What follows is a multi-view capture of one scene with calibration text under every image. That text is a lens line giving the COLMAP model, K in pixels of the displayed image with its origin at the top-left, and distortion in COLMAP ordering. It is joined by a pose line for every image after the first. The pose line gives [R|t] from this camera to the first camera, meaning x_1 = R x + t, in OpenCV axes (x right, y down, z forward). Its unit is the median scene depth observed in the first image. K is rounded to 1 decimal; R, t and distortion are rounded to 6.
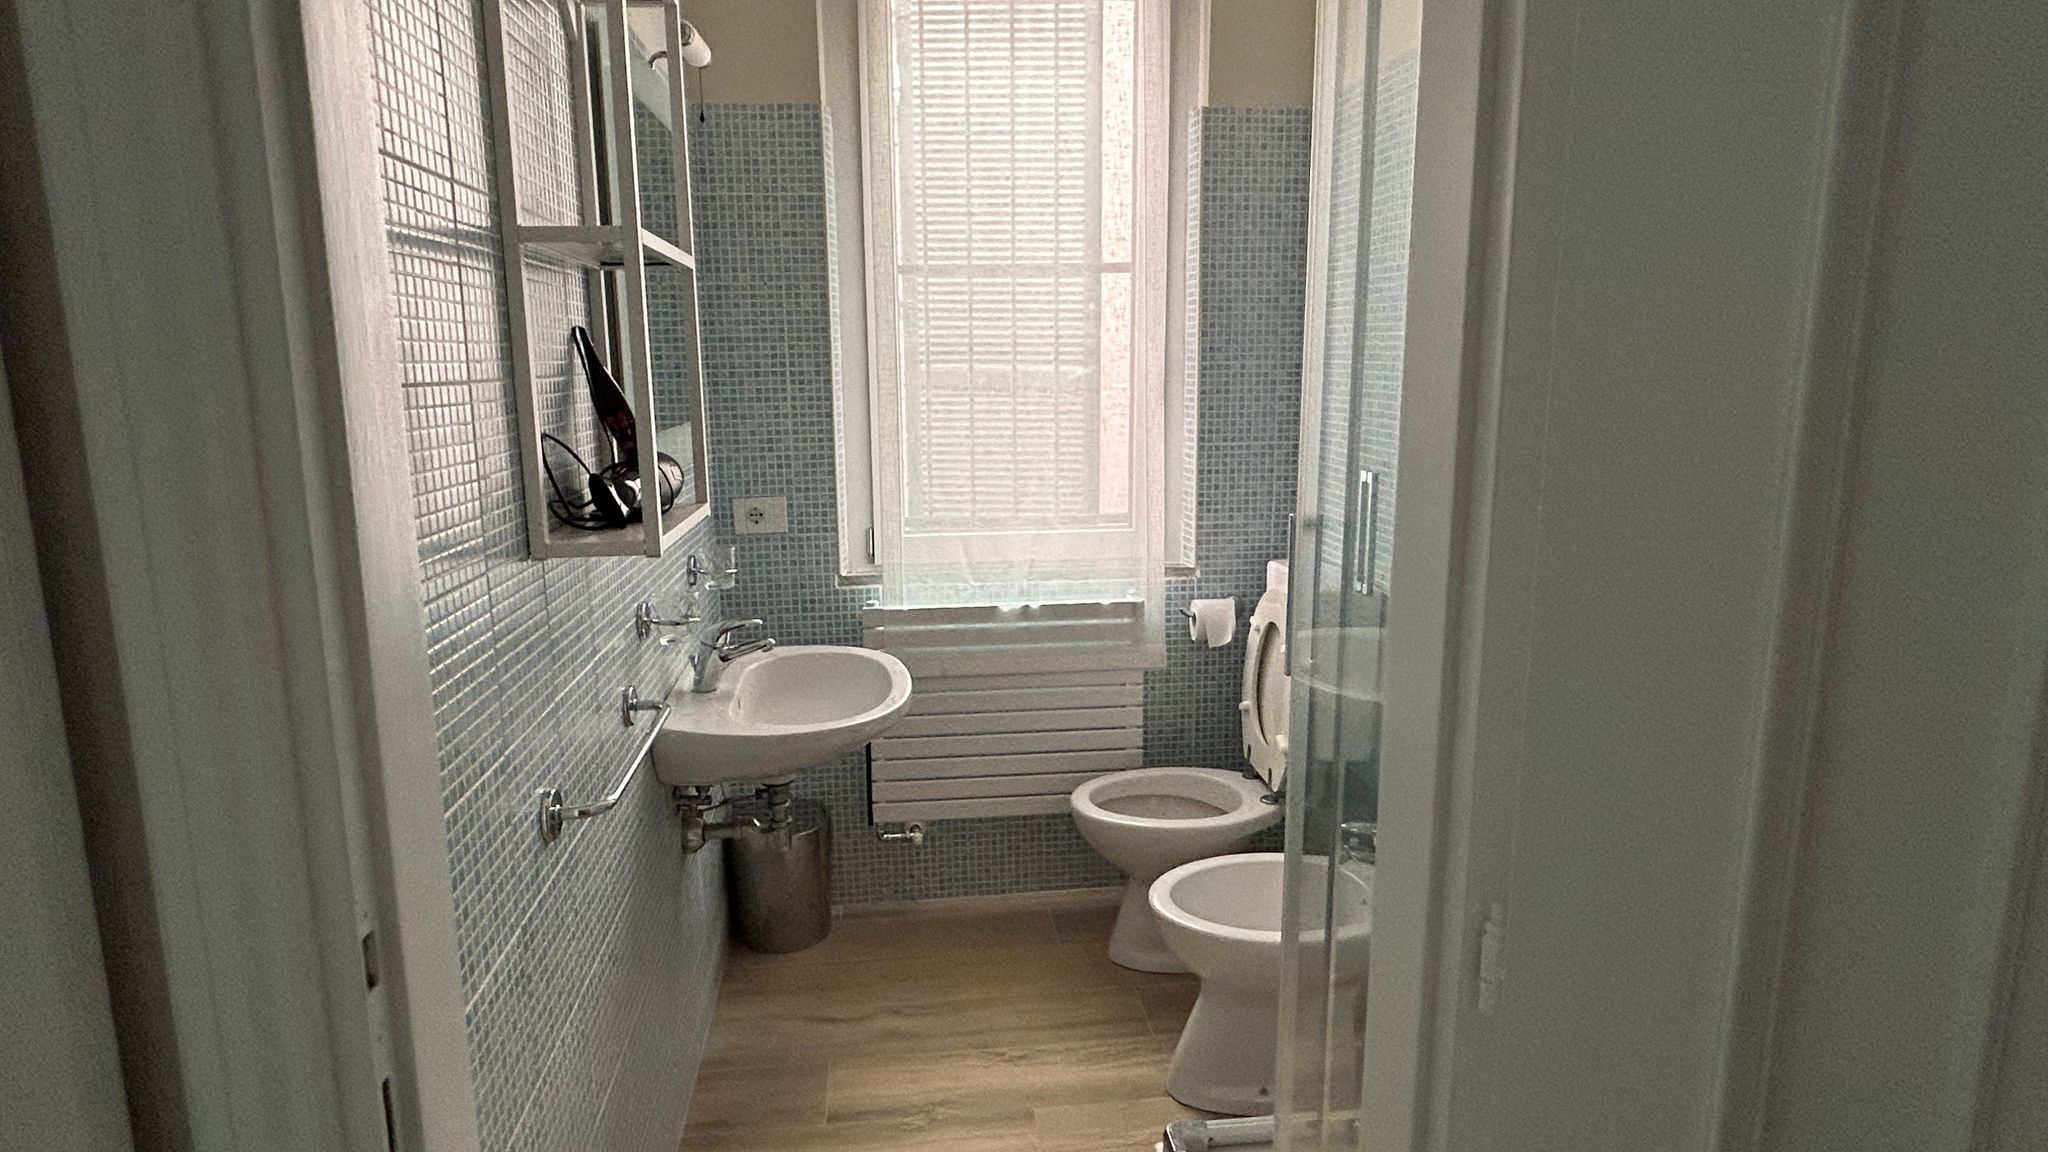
lens RADIAL K [[1162.8, 0, 1015.7], [0, 1162.8, 580.8], [0, 0, 1]] dist [-0.002596, -0.000927]
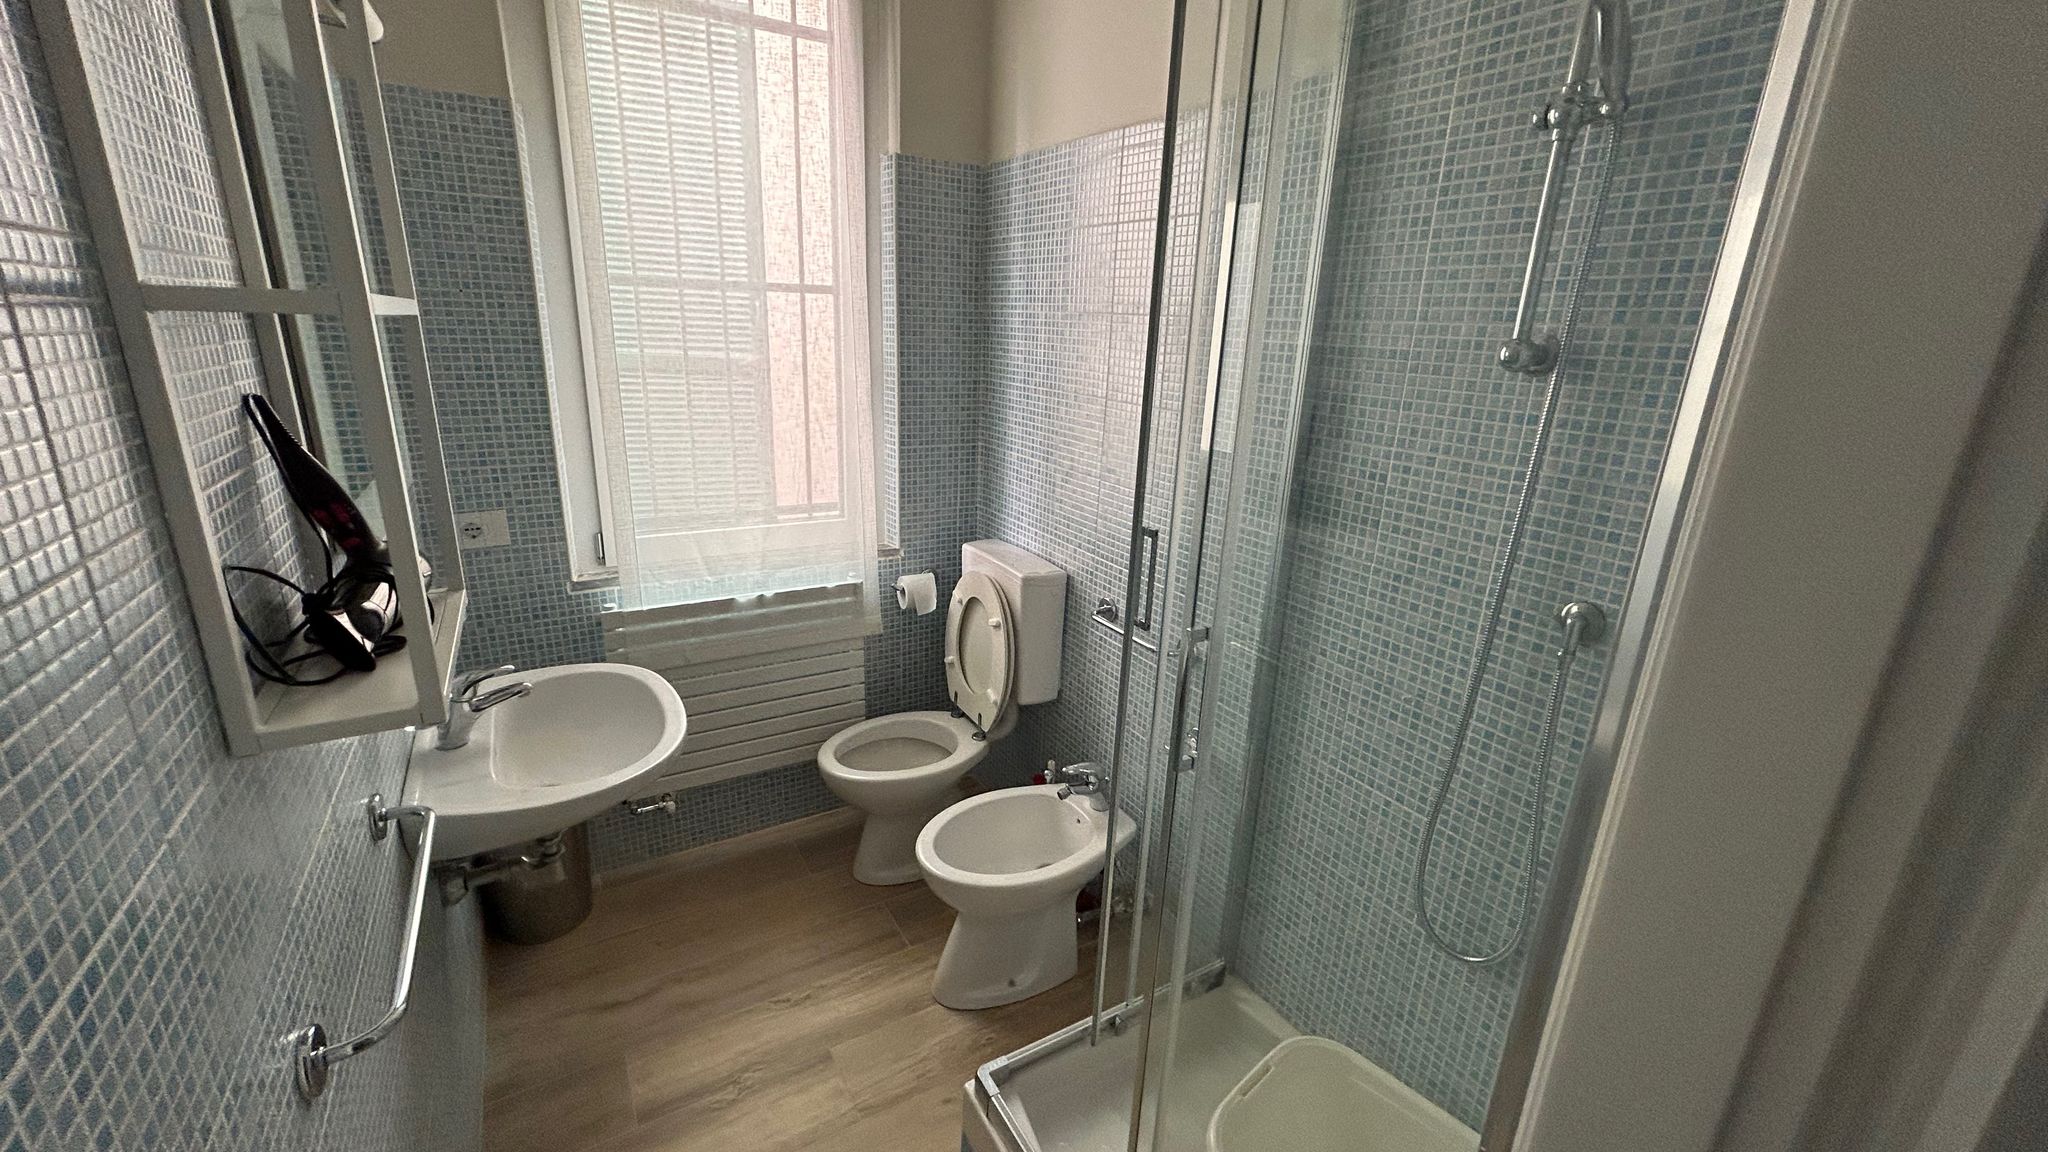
lens RADIAL K [[827.4, 0, 1025.8], [0, 827.4, 576.2], [0, 0, 1]] dist [-0.009955, 0.004039]
pose [[0.911053, -0.077811, 0.404880, -0.083433], [0.033068, 0.992656, 0.116363, -0.085165], [-0.410961, -0.092624, 0.906936, 0.172998]]
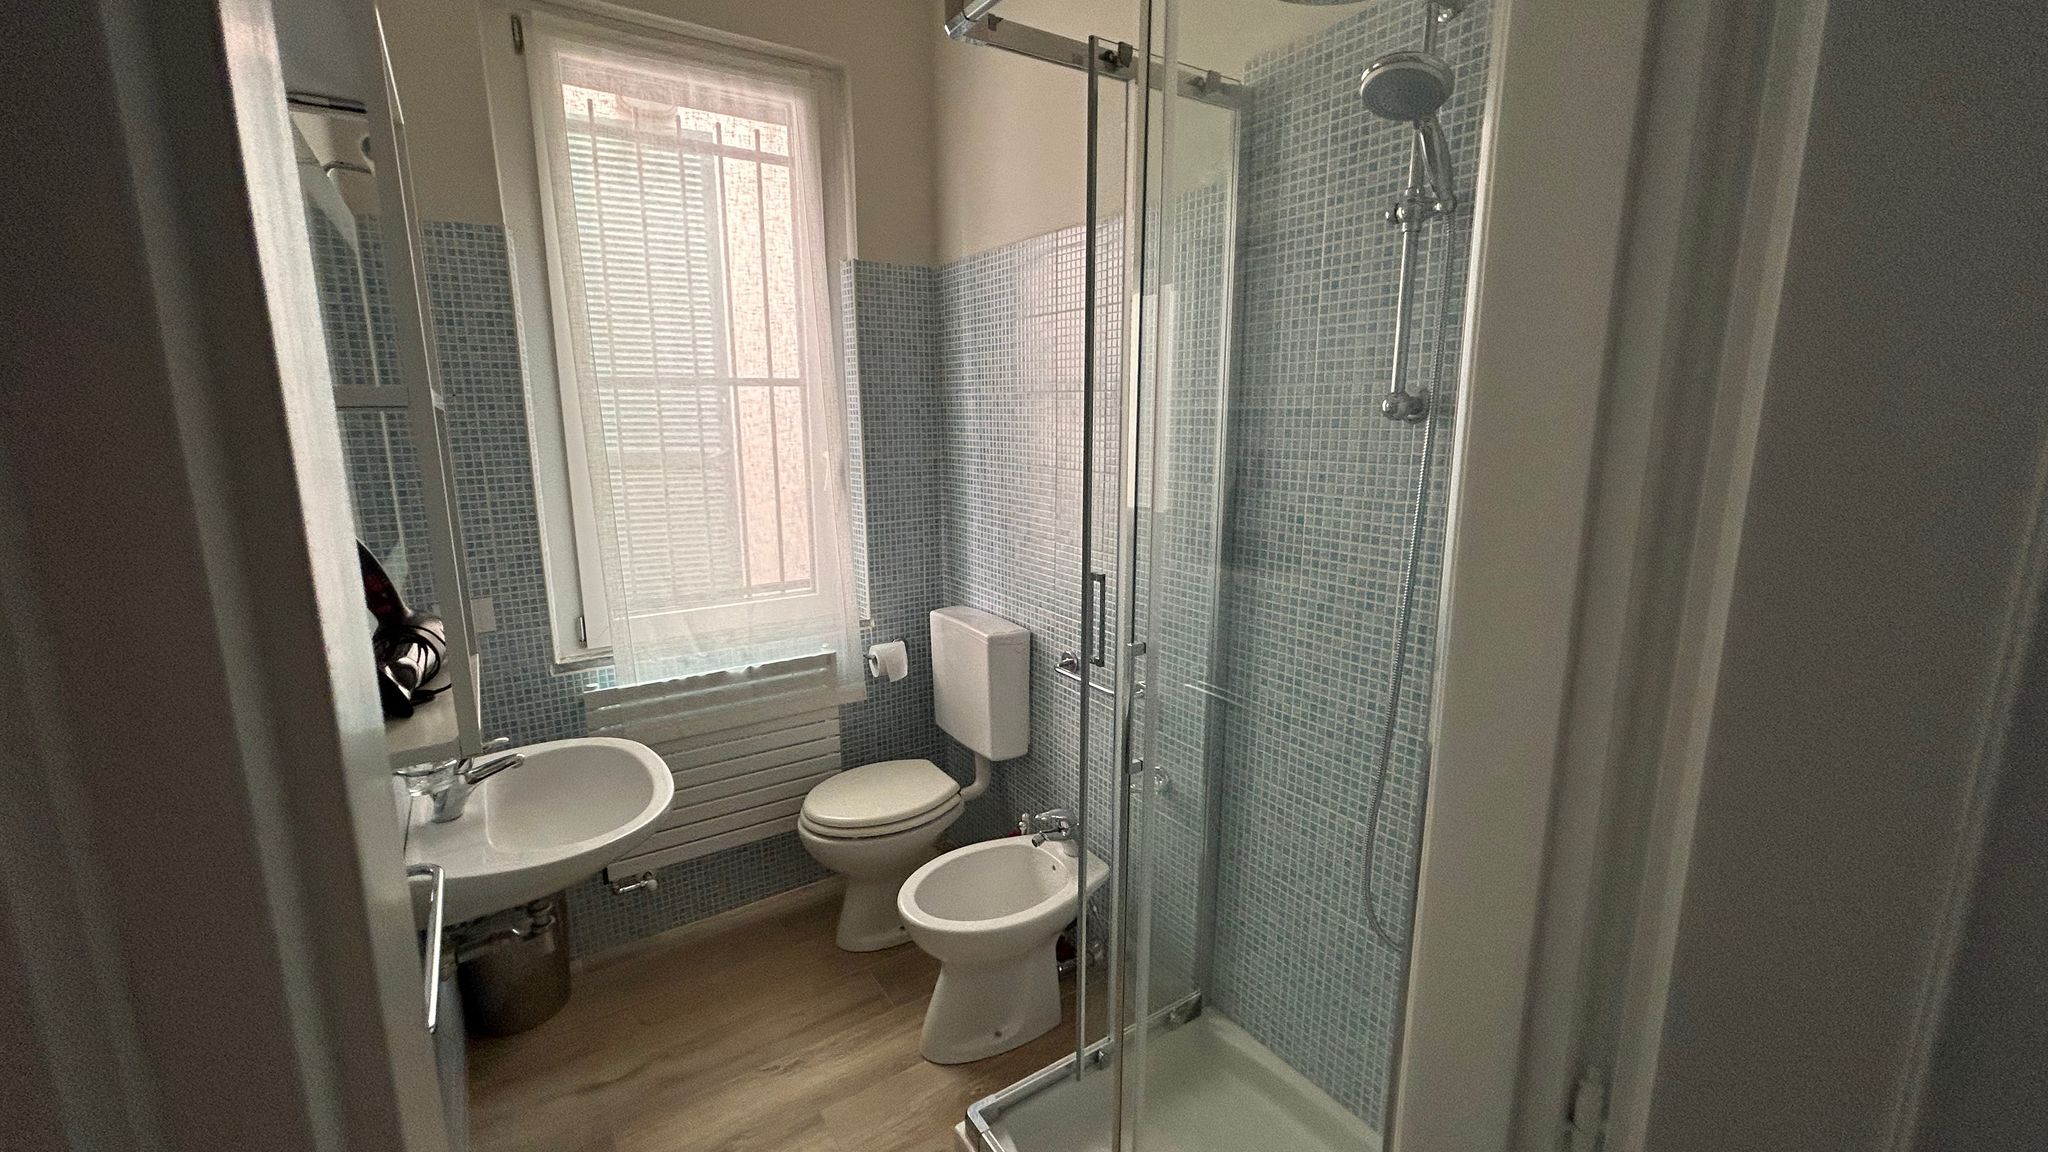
lens RADIAL K [[827.4, 0, 1027.3], [0, 827.4, 574.0], [0, 0, 1]] dist [-0.009955, 0.004039]
pose [[0.889547, -0.082280, 0.449374, -0.102849], [0.083552, 0.996358, 0.017039, -0.067082], [-0.449139, 0.022388, 0.893181, 0.122562]]
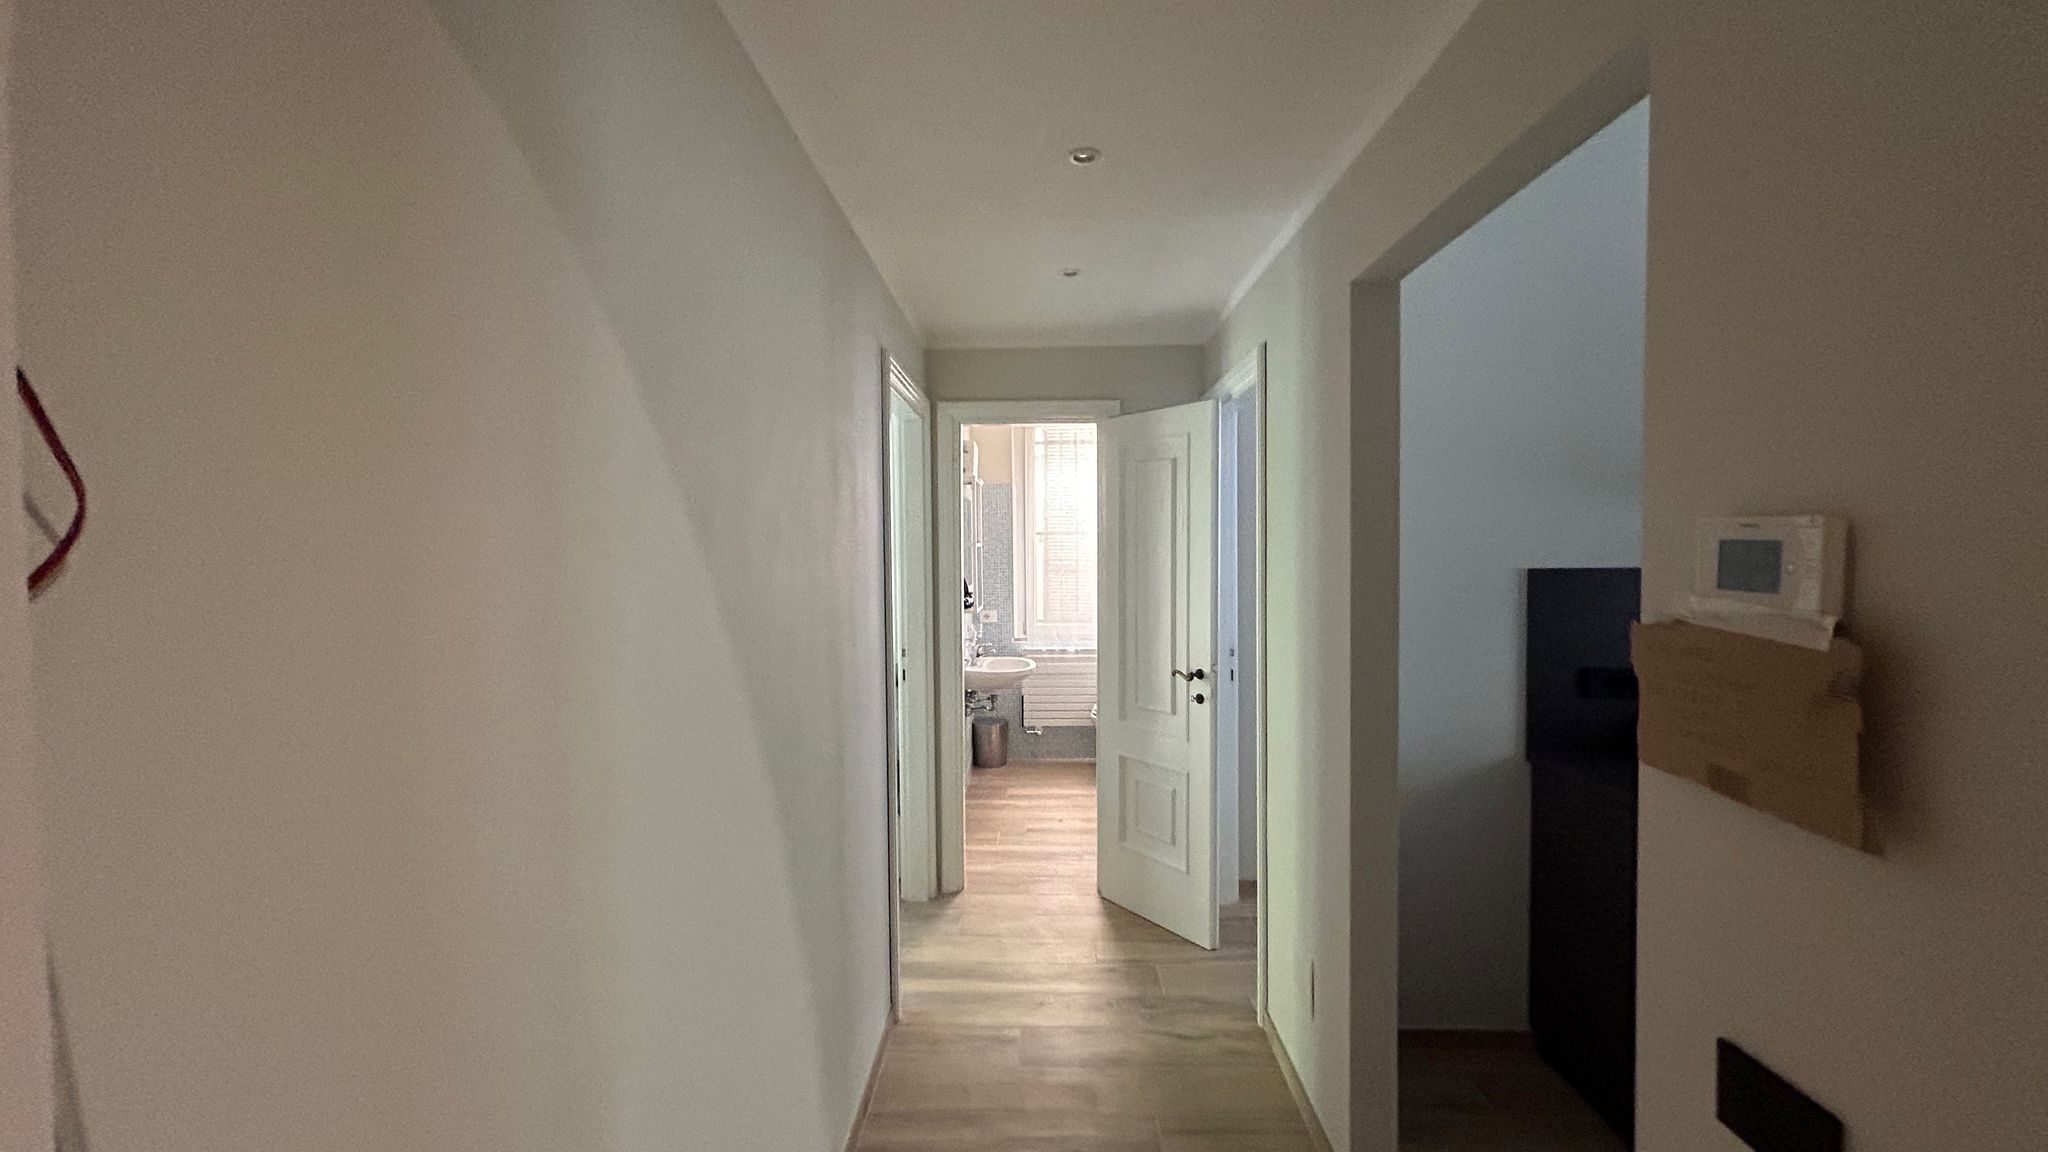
lens RADIAL K [[827.4, 0, 1020.3], [0, 827.4, 573.0], [0, 0, 1]] dist [-0.009955, 0.004039]
pose [[0.991085, 0.001236, -0.133226, 0.146584], [-0.021762, 0.988029, -0.152727, 0.158709], [0.131443, 0.154265, 0.979247, -1.099427]]
